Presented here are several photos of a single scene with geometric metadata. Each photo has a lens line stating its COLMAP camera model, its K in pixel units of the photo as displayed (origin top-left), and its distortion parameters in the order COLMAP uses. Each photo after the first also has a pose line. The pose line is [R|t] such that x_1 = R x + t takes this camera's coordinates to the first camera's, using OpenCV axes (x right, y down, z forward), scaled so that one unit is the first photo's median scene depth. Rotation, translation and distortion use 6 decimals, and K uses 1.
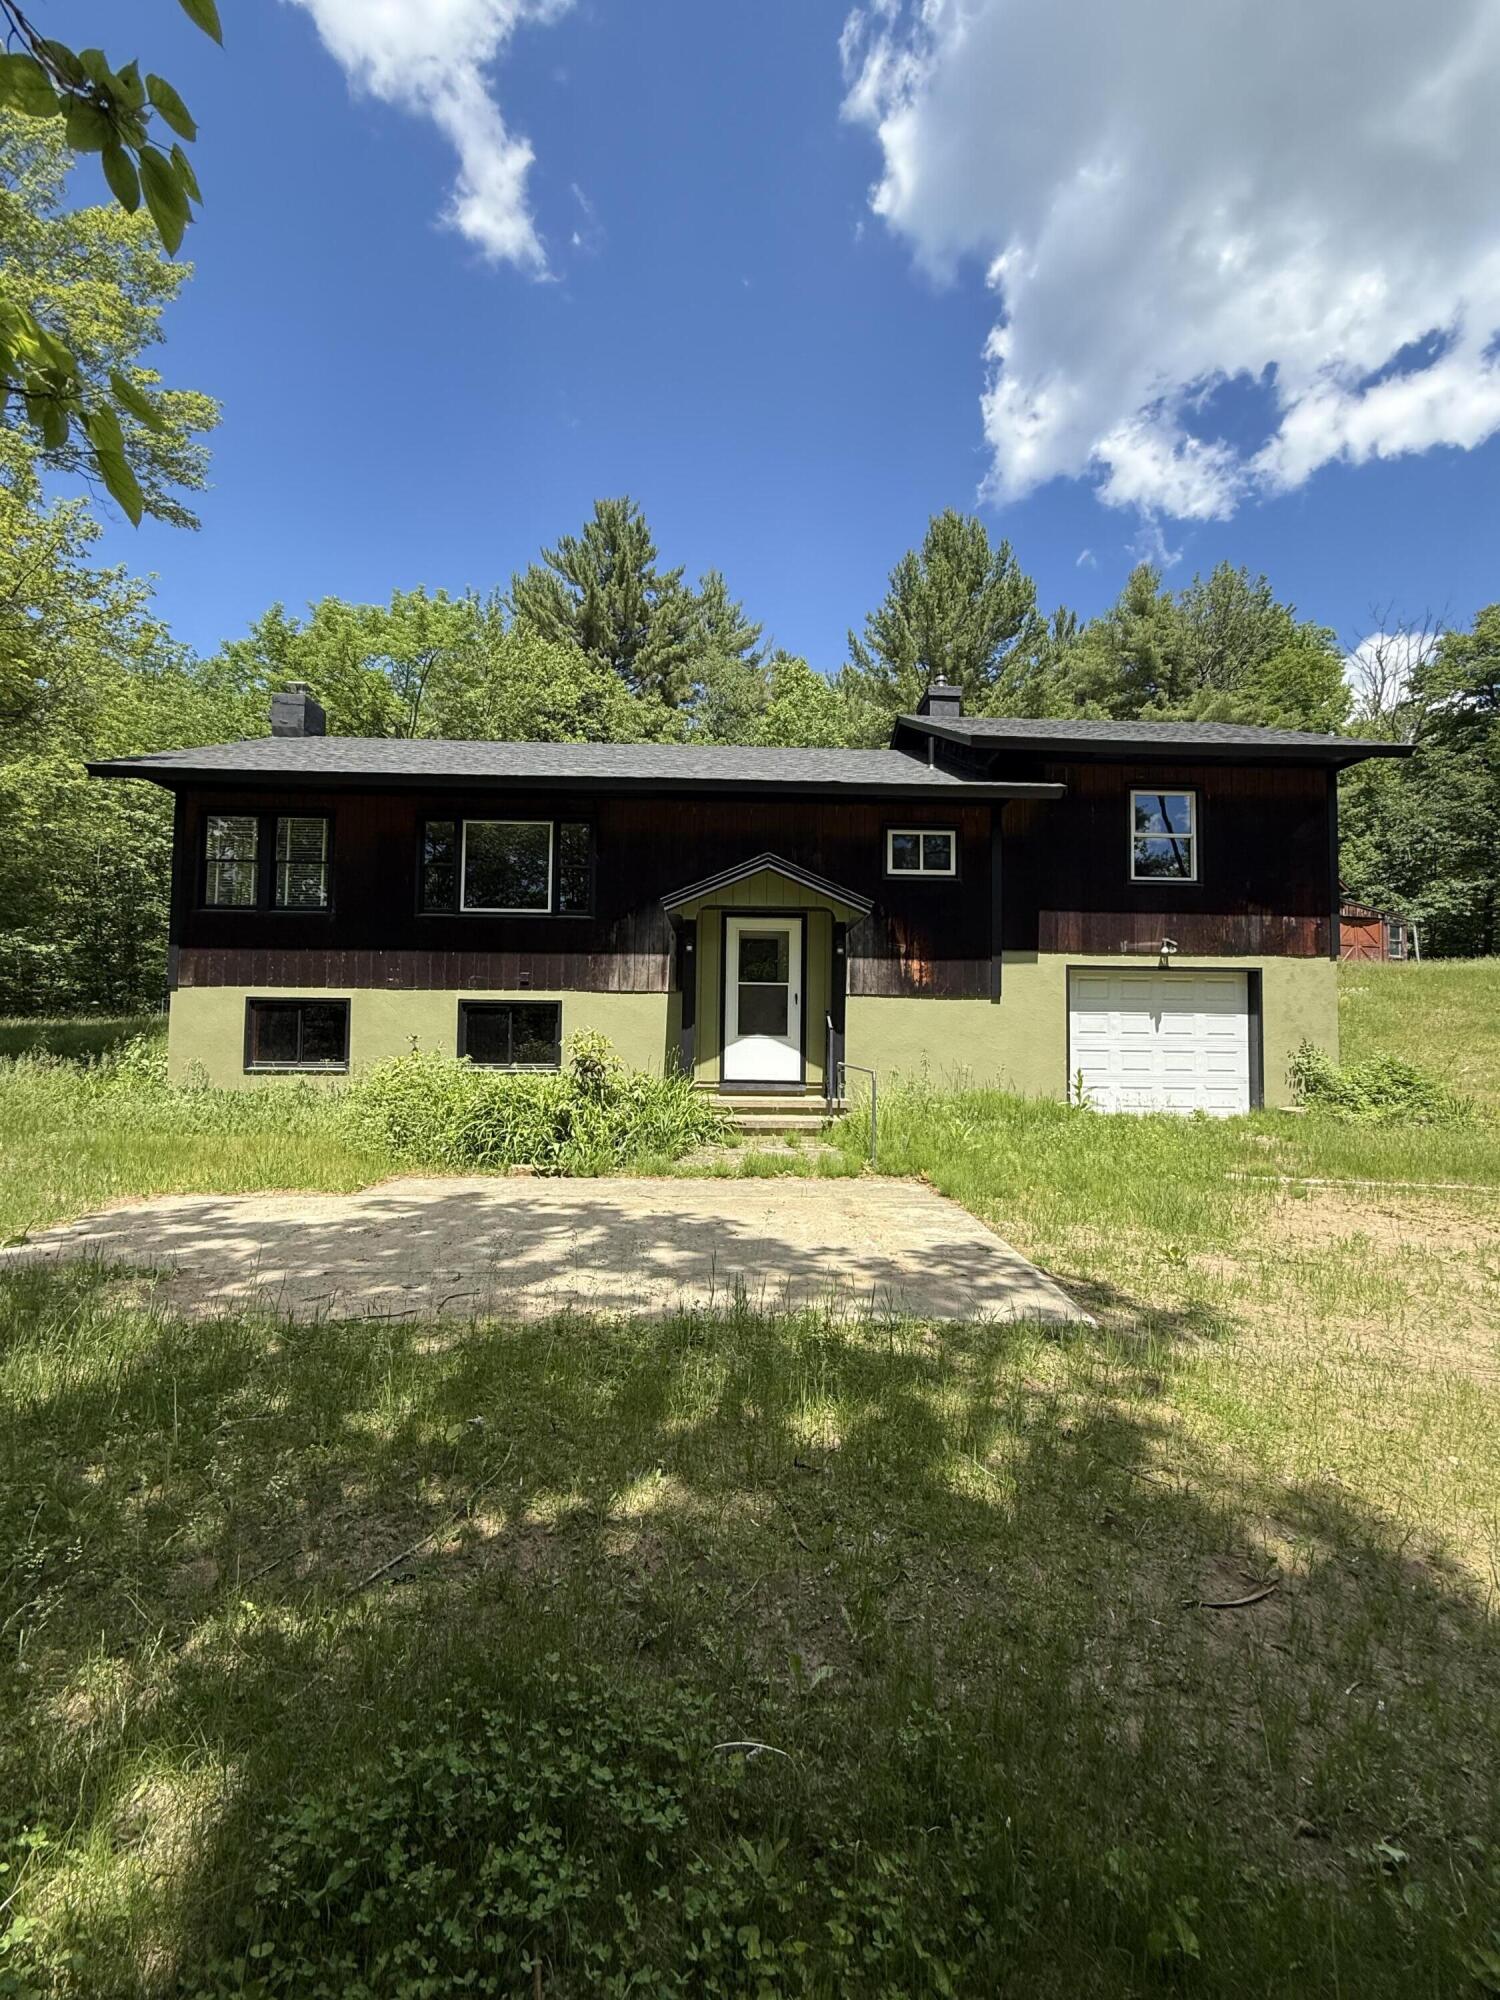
lens RADIAL K [[871.3, 0, 750.0], [0, 871.3, 1000.0], [0, 0, 1]] dist [-0.002224, 0.000007]
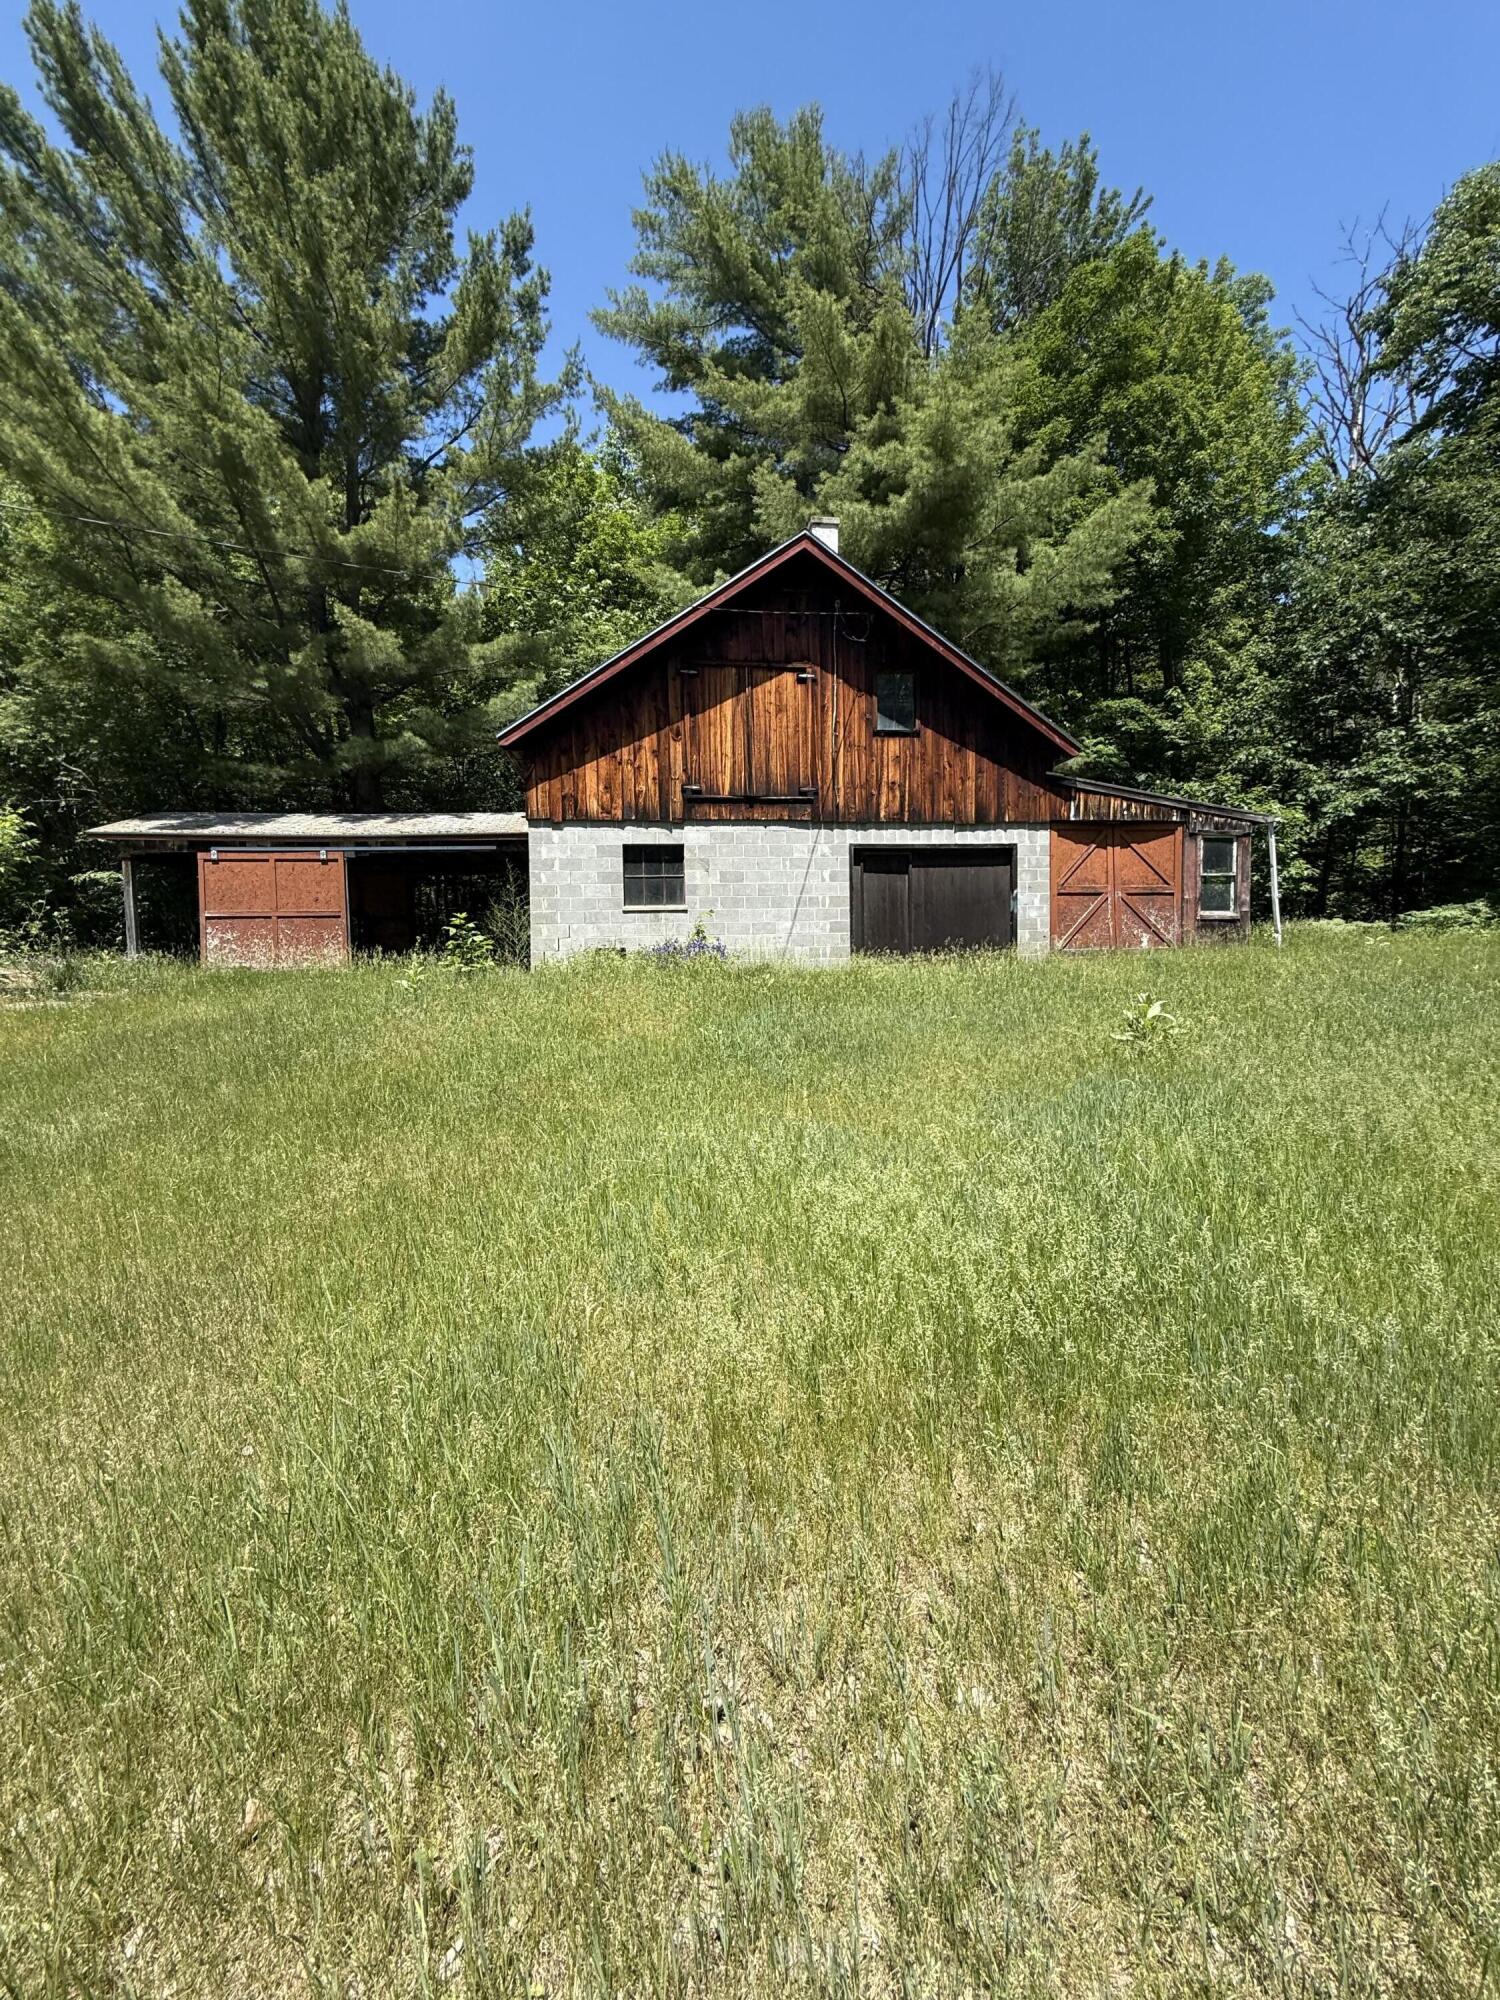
lens RADIAL K [[805.9, 0, 750.0], [0, 805.9, 1000.0], [0, 0, 1]] dist [0.001579, -0.004683]
pose [[0.993399, -0.027583, -0.111347, 1.607736], [0.039479, 0.993572, 0.106093, -0.166729], [0.107705, -0.109789, 0.988102, 1.696923]]
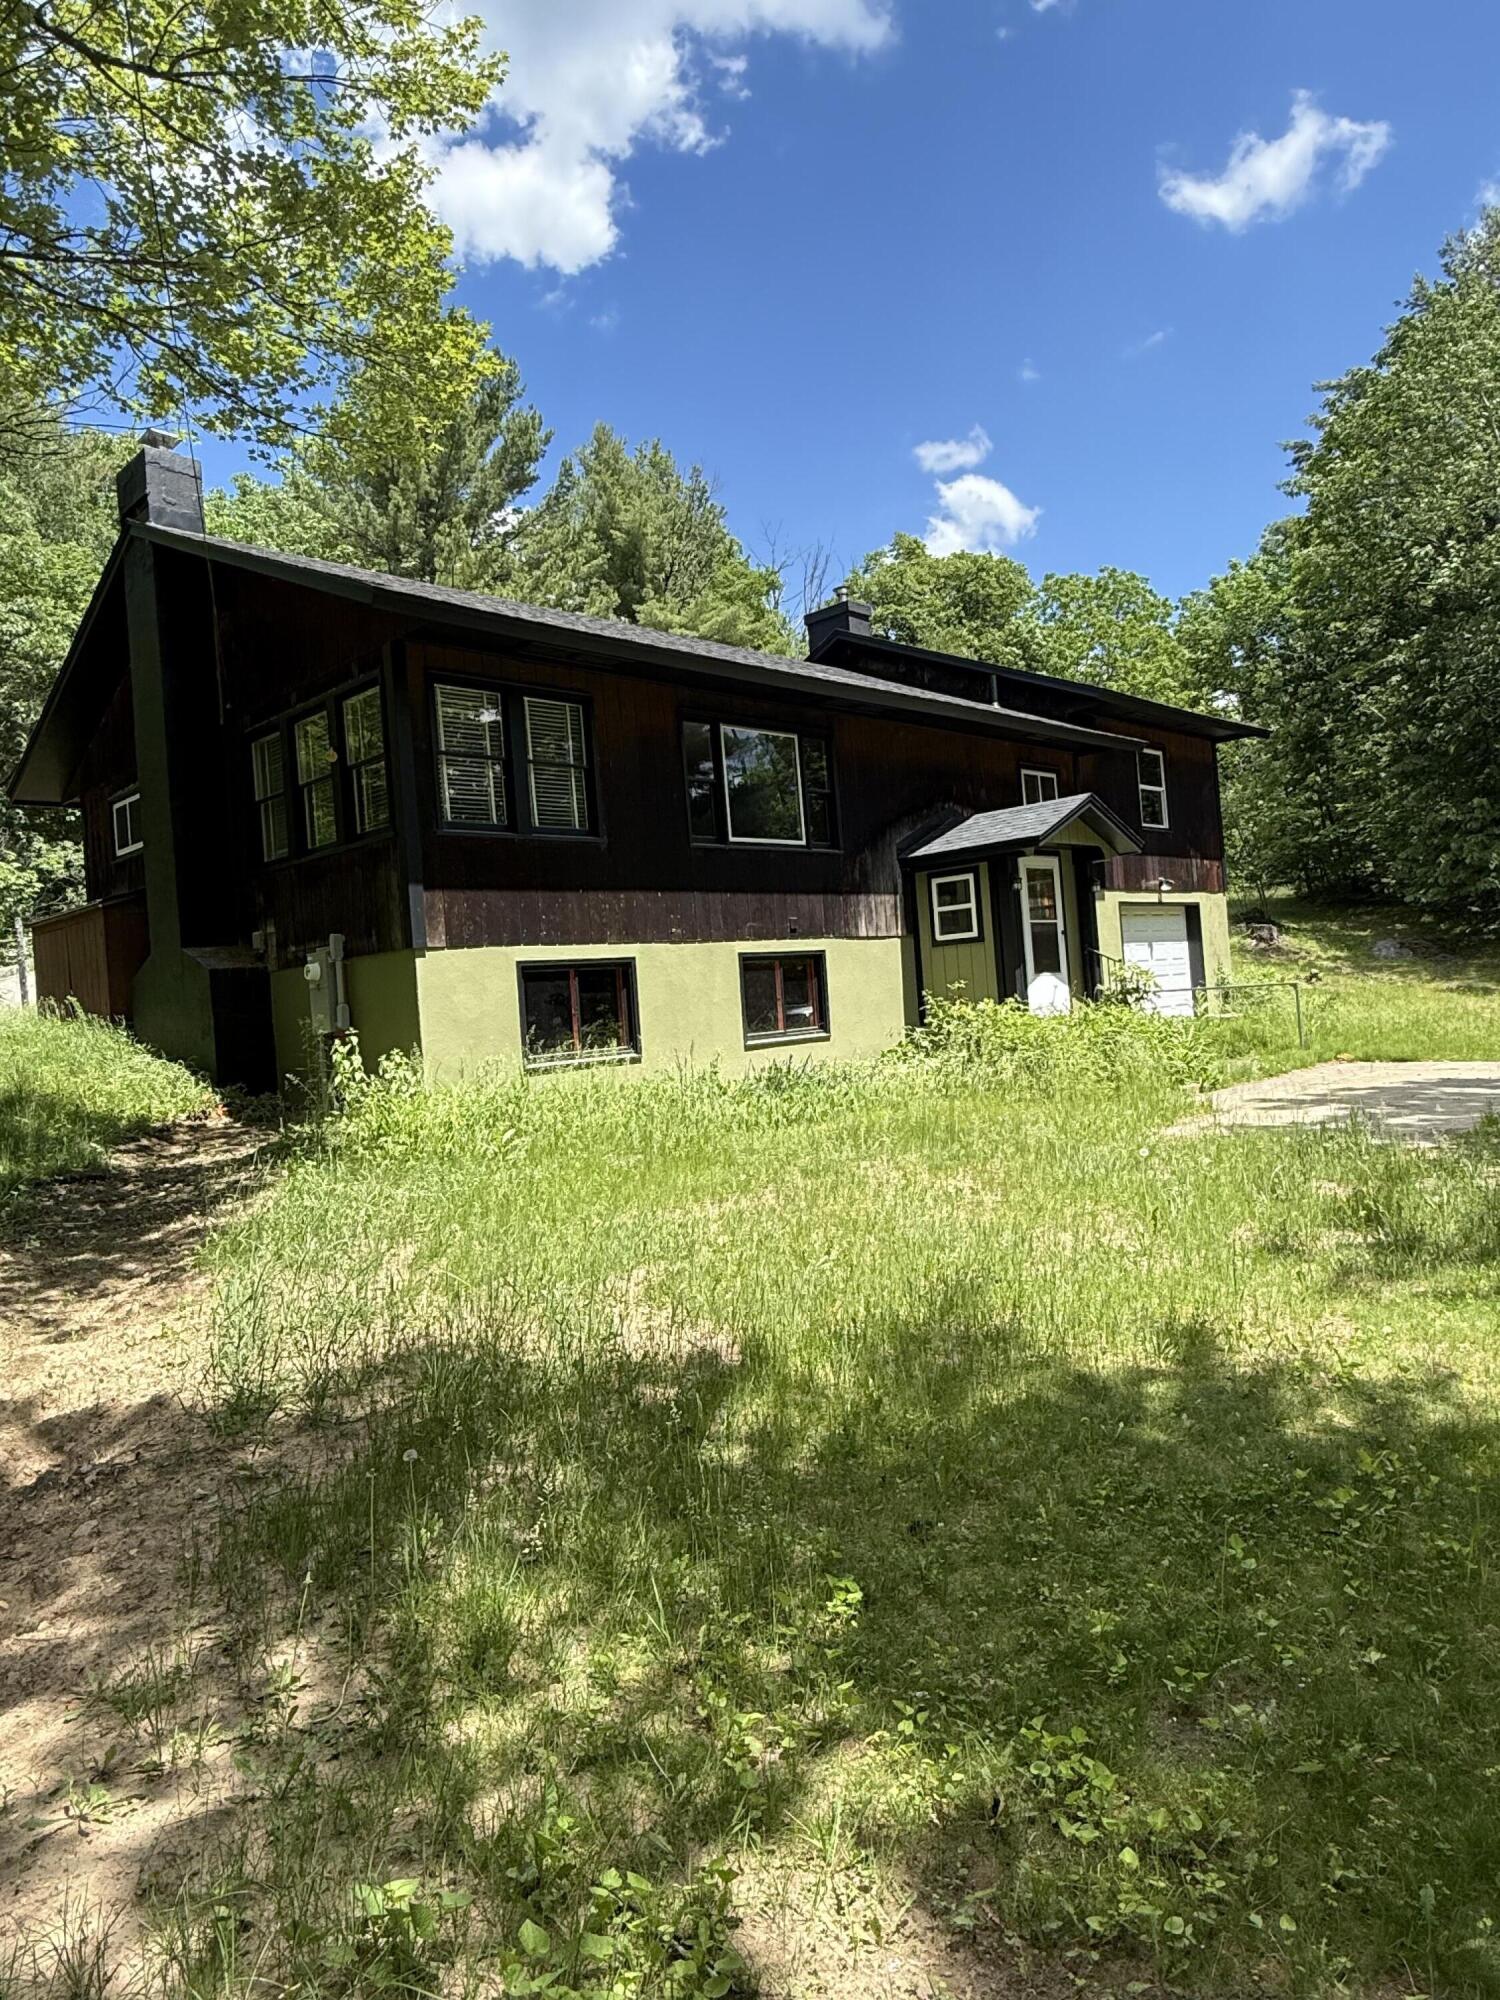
lens RADIAL K [[1268.1, 0, 750.0], [0, 1268.1, 1000.0], [0, 0, 1]] dist [0.000221, -0.000018]
pose [[0.722257, -0.064943, 0.688569, -1.090300], [0.050790, 0.997874, 0.040840, -0.004777], [-0.689757, 0.005476, 0.724020, 0.156525]]
